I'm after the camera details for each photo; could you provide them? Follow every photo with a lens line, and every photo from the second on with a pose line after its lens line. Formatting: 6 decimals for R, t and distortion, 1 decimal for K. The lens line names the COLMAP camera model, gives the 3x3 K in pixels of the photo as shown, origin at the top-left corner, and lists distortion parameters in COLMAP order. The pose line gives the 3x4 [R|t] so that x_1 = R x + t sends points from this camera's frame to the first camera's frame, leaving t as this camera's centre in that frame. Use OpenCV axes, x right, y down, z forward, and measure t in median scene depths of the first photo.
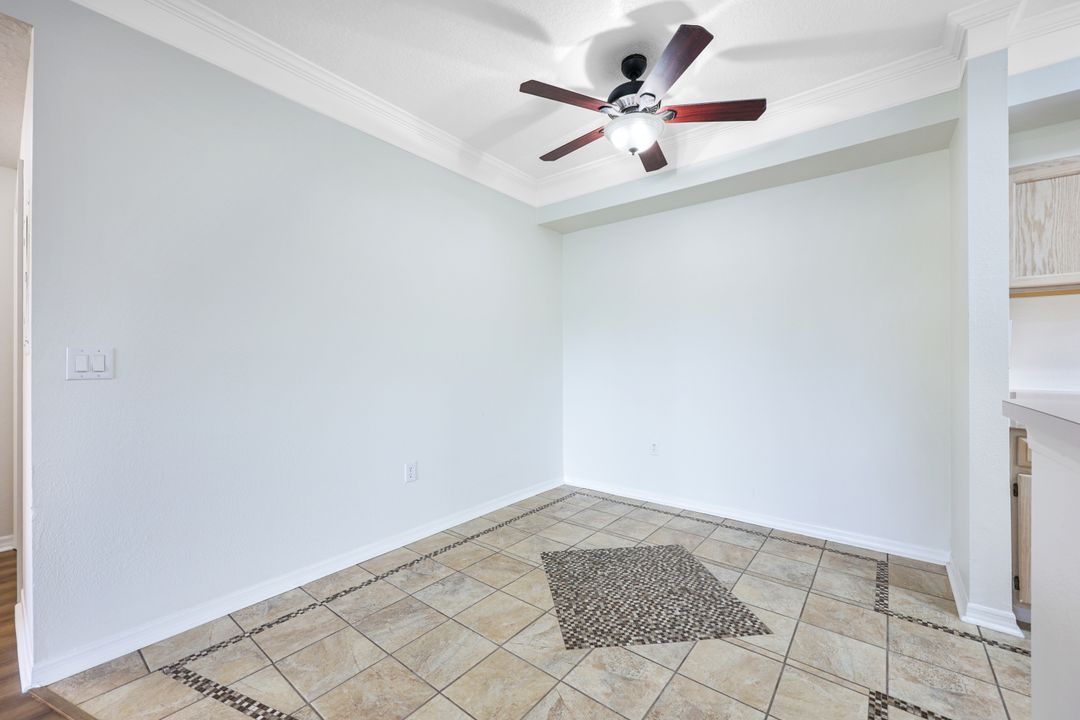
lens RADIAL K [[434.5, 0, 539.8], [0, 434.5, 357.7], [0, 0, 1]] dist [0.001134, -0.000392]
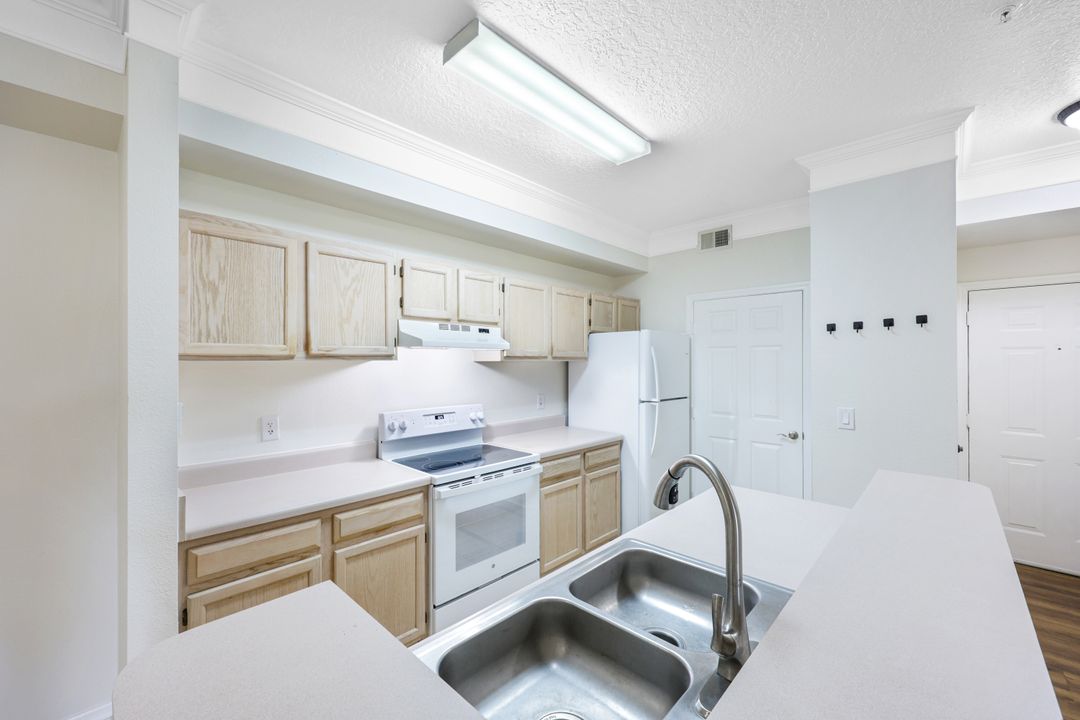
lens RADIAL K [[434.5, 0, 539.0], [0, 434.5, 359.1], [0, 0, 1]] dist [0.001134, -0.000392]
pose [[0.089608, 0.005902, 0.995960, 0.301770], [-0.002804, 0.999980, -0.005673, -0.142147], [-0.995973, -0.002285, 0.089623, 0.240053]]
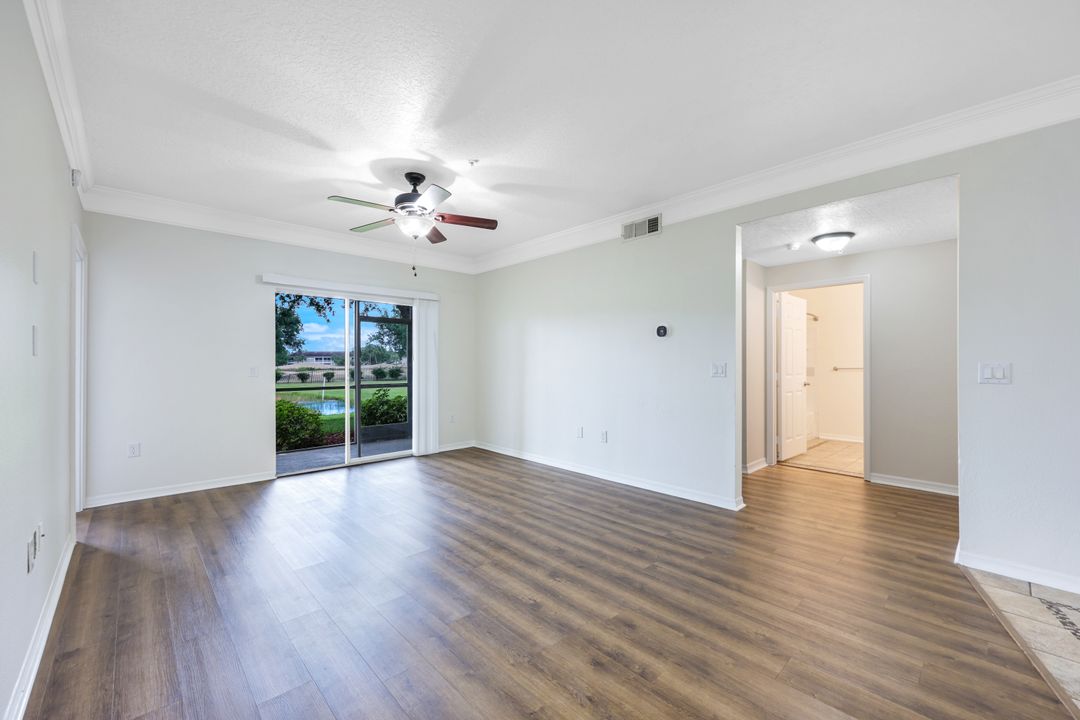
lens RADIAL K [[434.5, 0, 532.4], [0, 434.5, 360.1], [0, 0, 1]] dist [0.001134, -0.000392]
pose [[-0.160022, -0.010908, -0.987053, 0.525967], [0.006006, 0.999910, -0.012024, -0.017783], [0.987095, -0.007852, -0.159942, -0.247487]]
